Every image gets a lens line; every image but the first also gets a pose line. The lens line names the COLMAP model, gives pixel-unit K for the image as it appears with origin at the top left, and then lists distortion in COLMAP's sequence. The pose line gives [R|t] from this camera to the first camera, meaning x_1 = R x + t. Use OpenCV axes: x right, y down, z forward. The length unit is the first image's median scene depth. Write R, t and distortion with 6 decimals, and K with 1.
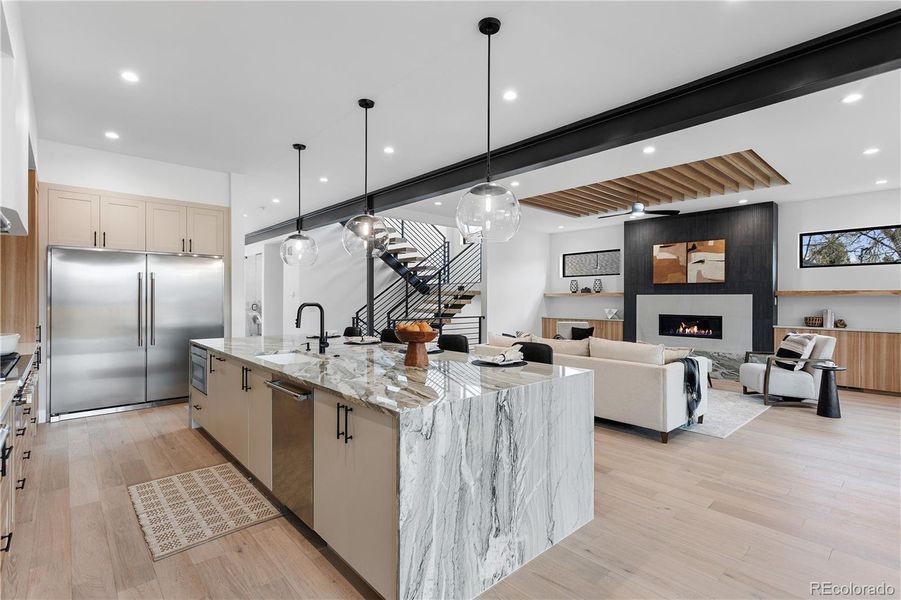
lens RADIAL K [[430.9, 0, 451.2], [0, 430.9, 297.3], [0, 0, 1]] dist [0.000038, 0.000142]
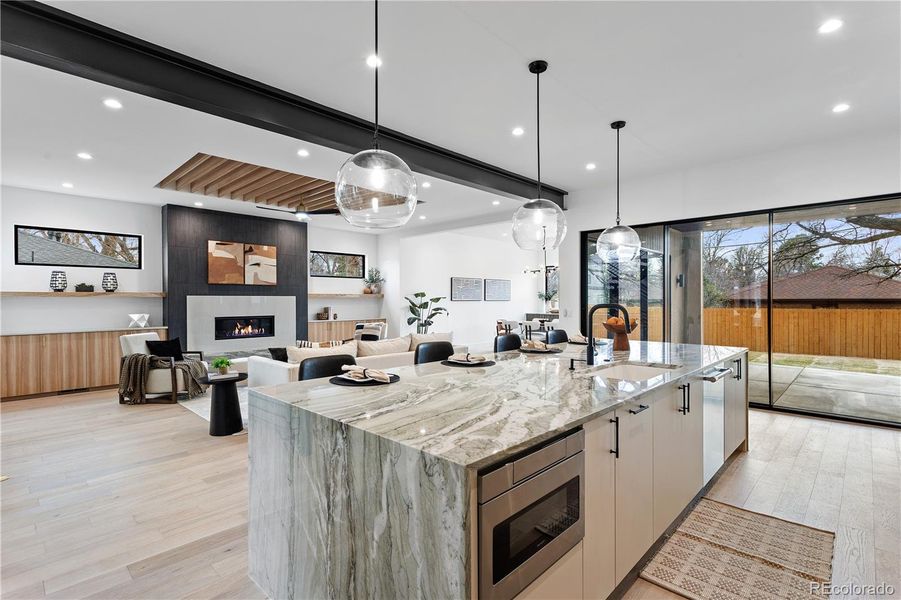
lens RADIAL K [[435.5, 0, 450.5], [0, 435.5, 300.0], [0, 0, 1]] dist [-0.000670, 0.000044]
pose [[-0.078355, -0.002765, 0.996922, -0.681171], [0.001192, 0.999995, 0.002867, 0.001808], [-0.996925, 0.001413, -0.078351, 0.817153]]
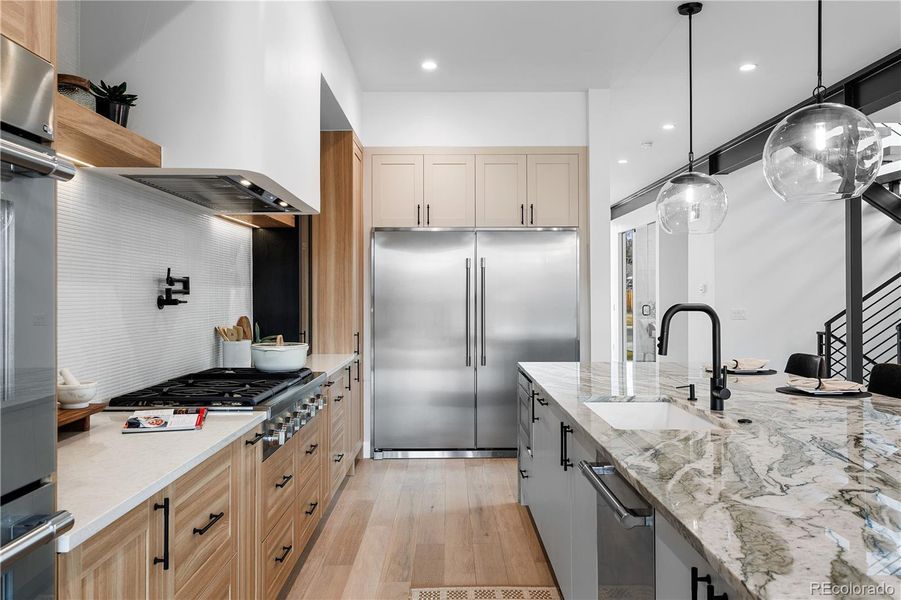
lens RADIAL K [[695.0, 0, 449.2], [0, 695.0, 289.2], [0, 0, 1]] dist [0.012828, 0.004050]
pose [[0.743104, -0.010622, -0.669091, -0.002682], [0.005978, 0.999939, -0.009234, 0.001124], [0.669149, 0.002862, 0.743123, 0.139887]]
